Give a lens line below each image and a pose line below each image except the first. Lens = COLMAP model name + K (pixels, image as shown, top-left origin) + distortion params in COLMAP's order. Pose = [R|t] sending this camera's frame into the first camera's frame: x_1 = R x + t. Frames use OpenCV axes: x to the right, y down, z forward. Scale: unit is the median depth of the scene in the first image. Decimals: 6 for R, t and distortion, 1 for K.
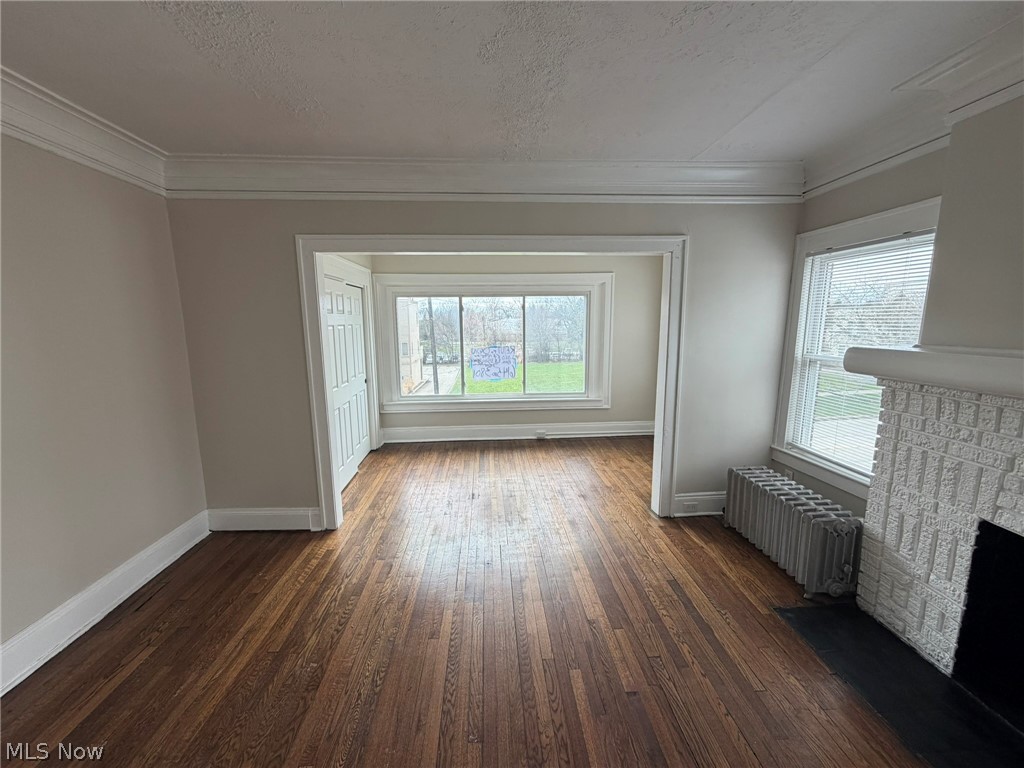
lens RADIAL K [[410.2, 0, 511.2], [0, 410.2, 382.9], [0, 0, 1]] dist [0.000153, 0.000323]
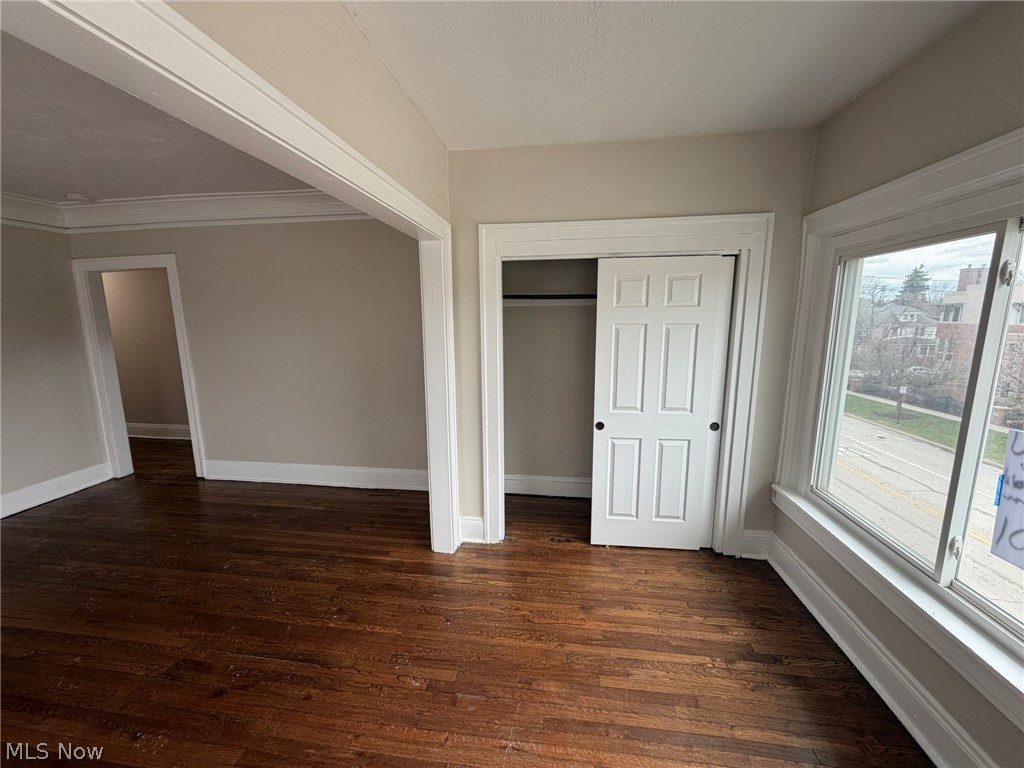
lens RADIAL K [[410.2, 0, 512.6], [0, 410.2, 389.1], [0, 0, 1]] dist [0.000153, 0.000323]
pose [[-0.196040, 0.185811, -0.962830, 0.405841], [-0.141584, 0.966231, 0.215295, -0.243801], [0.970321, 0.178528, -0.163112, 1.498916]]
